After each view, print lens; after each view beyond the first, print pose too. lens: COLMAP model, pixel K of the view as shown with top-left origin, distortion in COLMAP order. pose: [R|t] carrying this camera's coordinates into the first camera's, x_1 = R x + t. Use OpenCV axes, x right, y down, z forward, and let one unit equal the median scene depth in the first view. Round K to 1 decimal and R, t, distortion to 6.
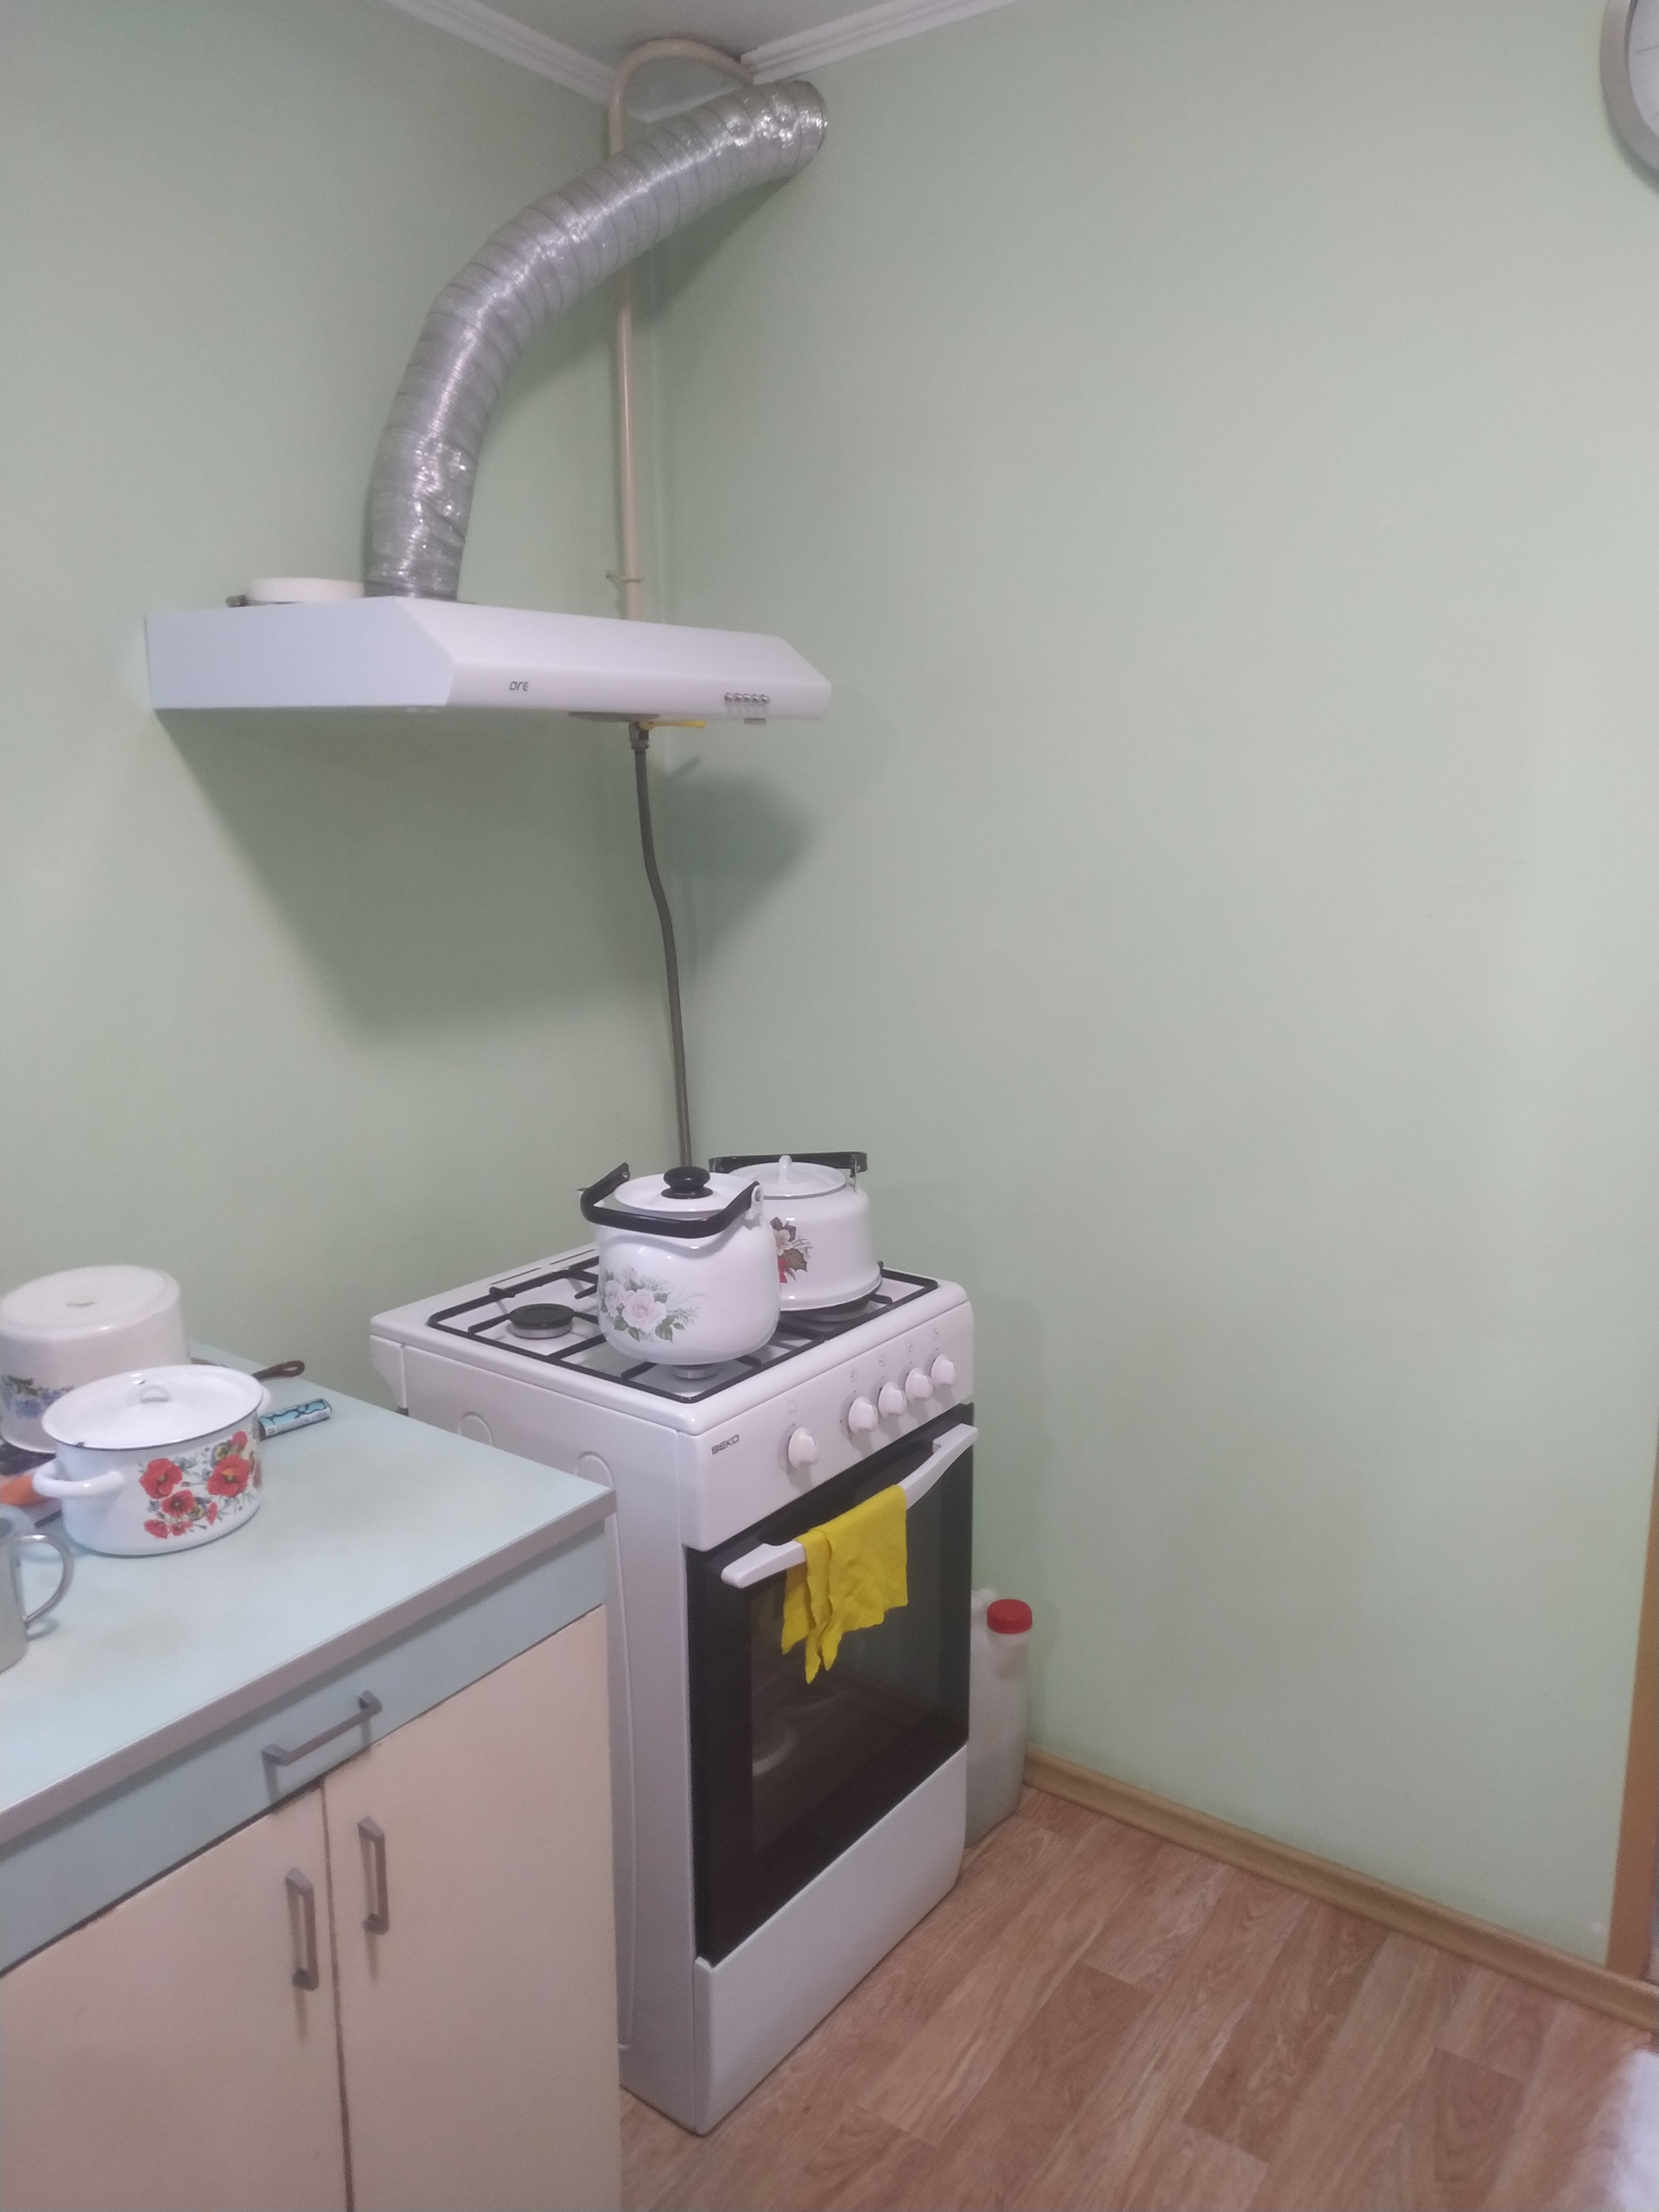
lens RADIAL K [[1615.0, 0, 807.7], [0, 1615.0, 1111.4], [0, 0, 1]] dist [0.018911, -0.028197]
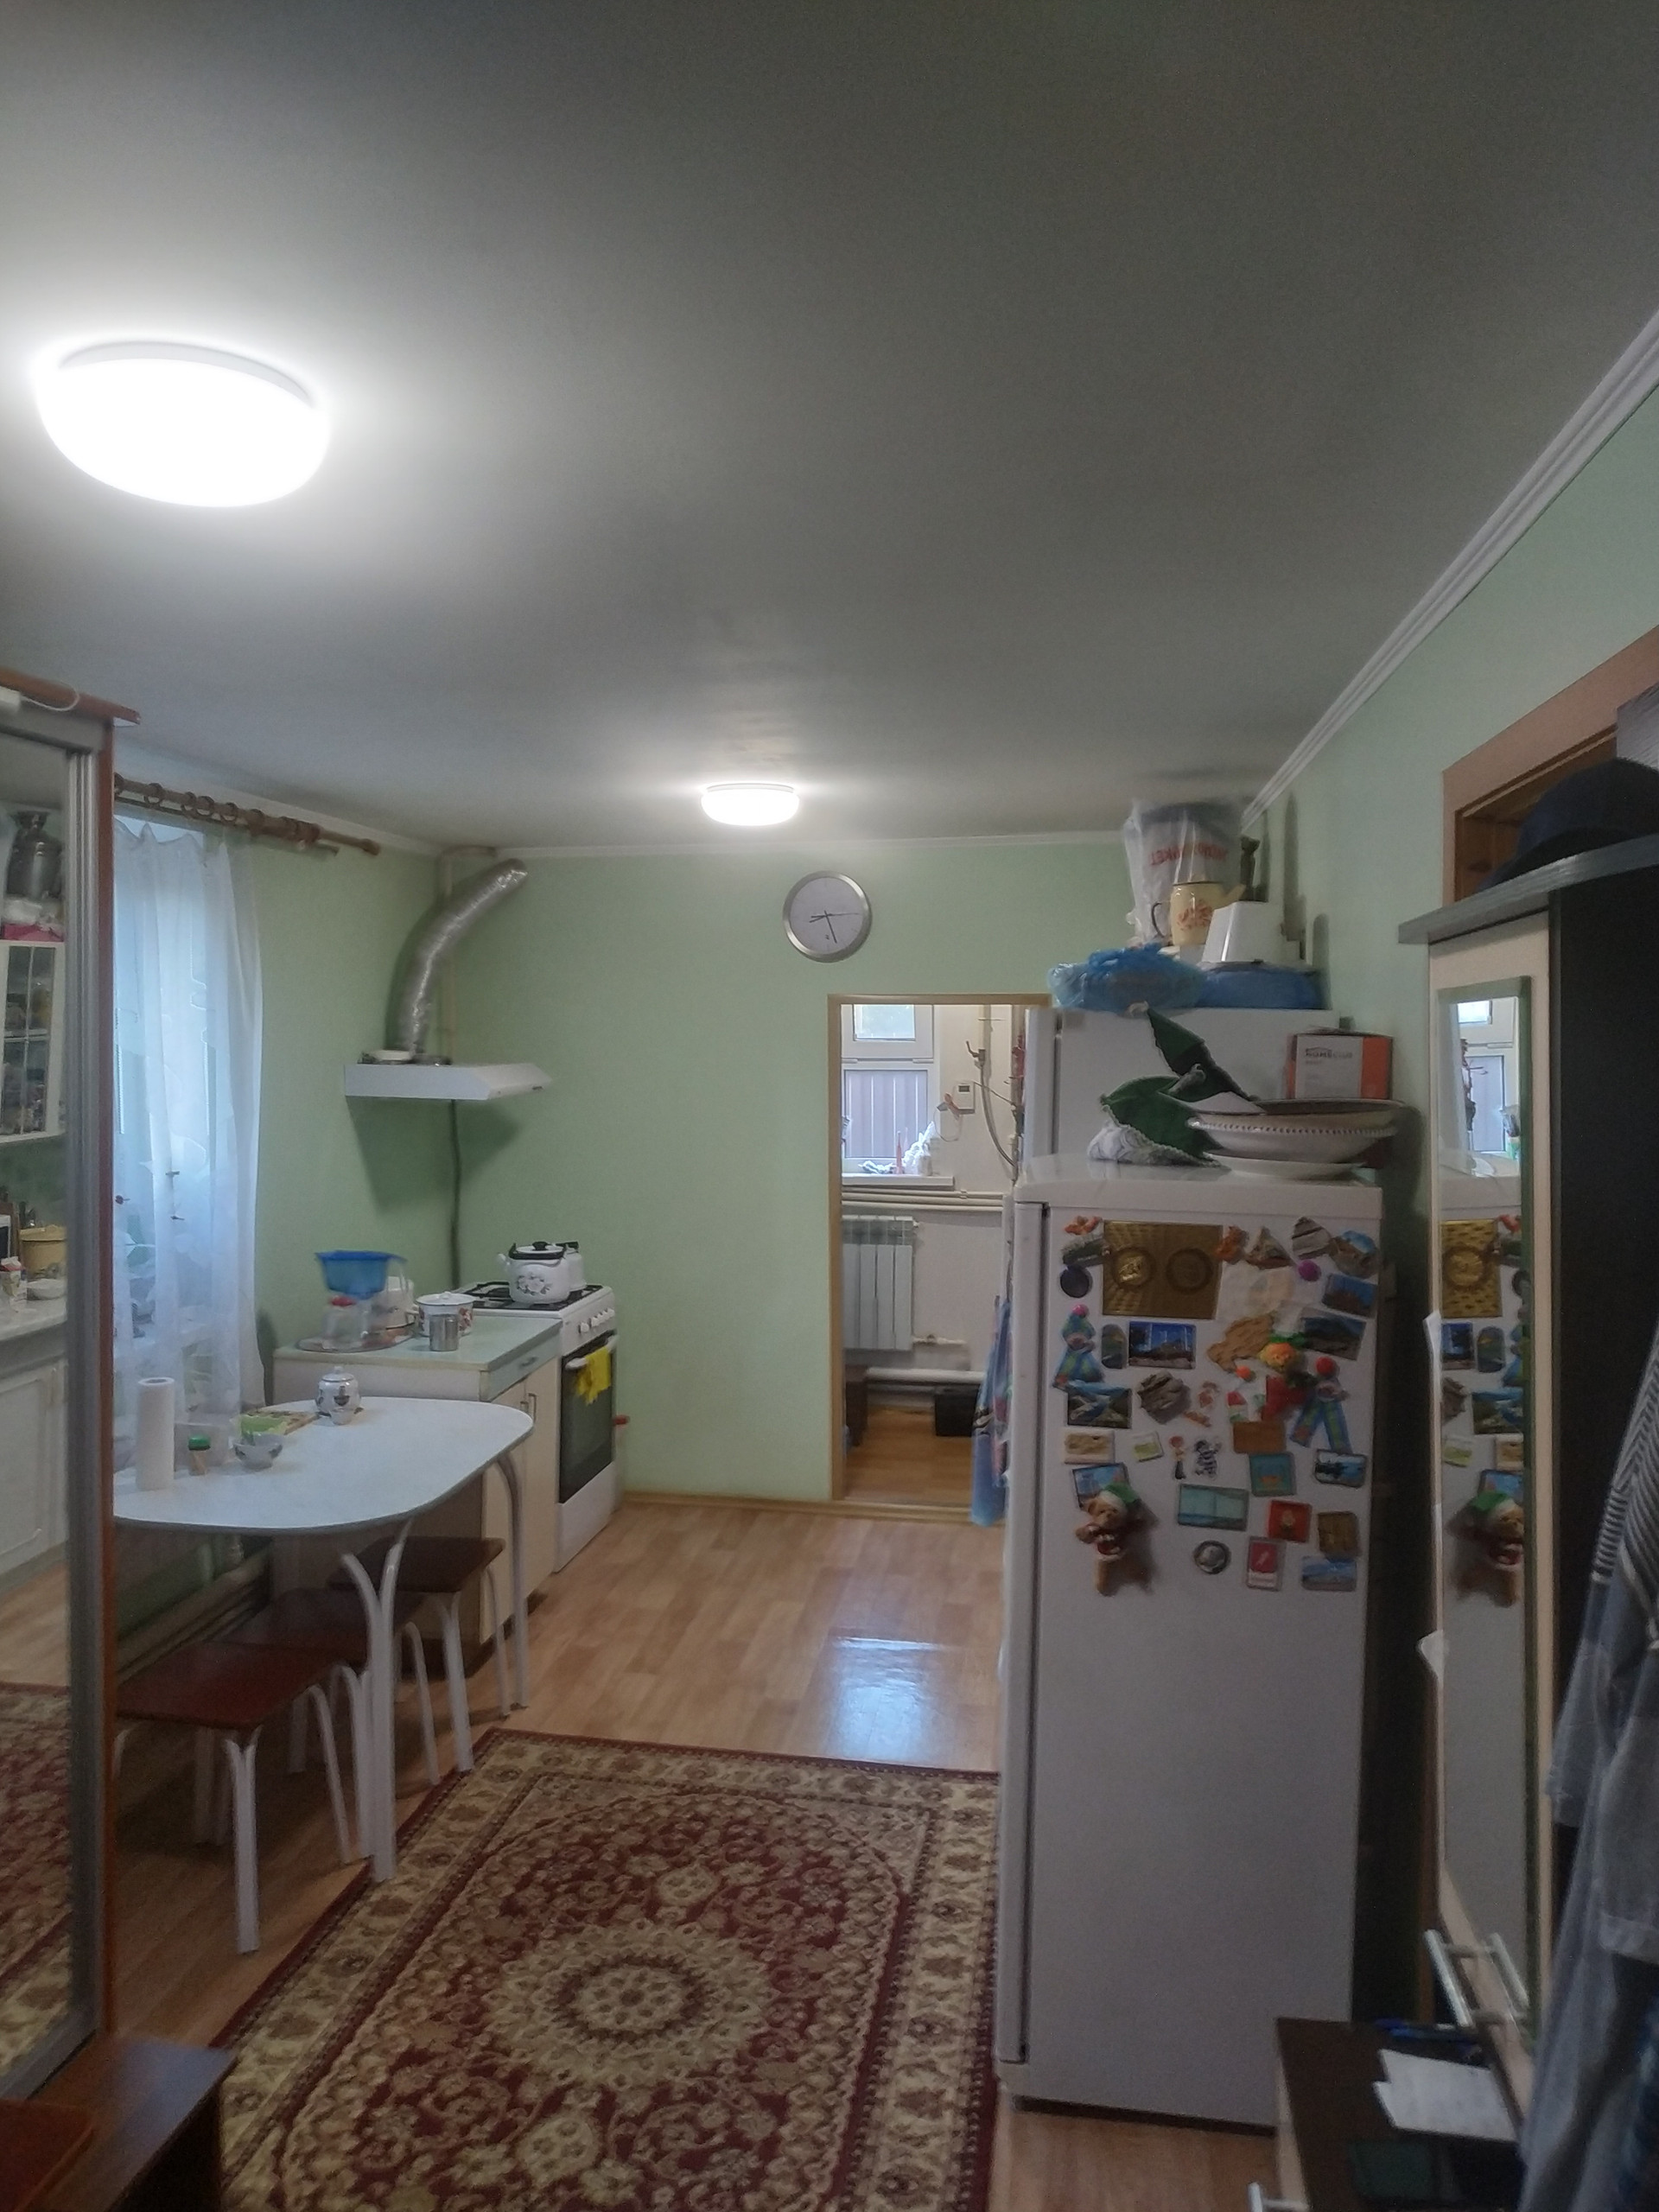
lens RADIAL K [[1615.0, 0, 829.2], [0, 1615.0, 1099.5], [0, 0, 1]] dist [0.018911, -0.028197]
pose [[0.893393, -0.011319, 0.449133, -0.948968], [0.082744, 0.986728, -0.139722, 0.240659], [-0.441590, 0.161990, 0.882472, -1.980147]]
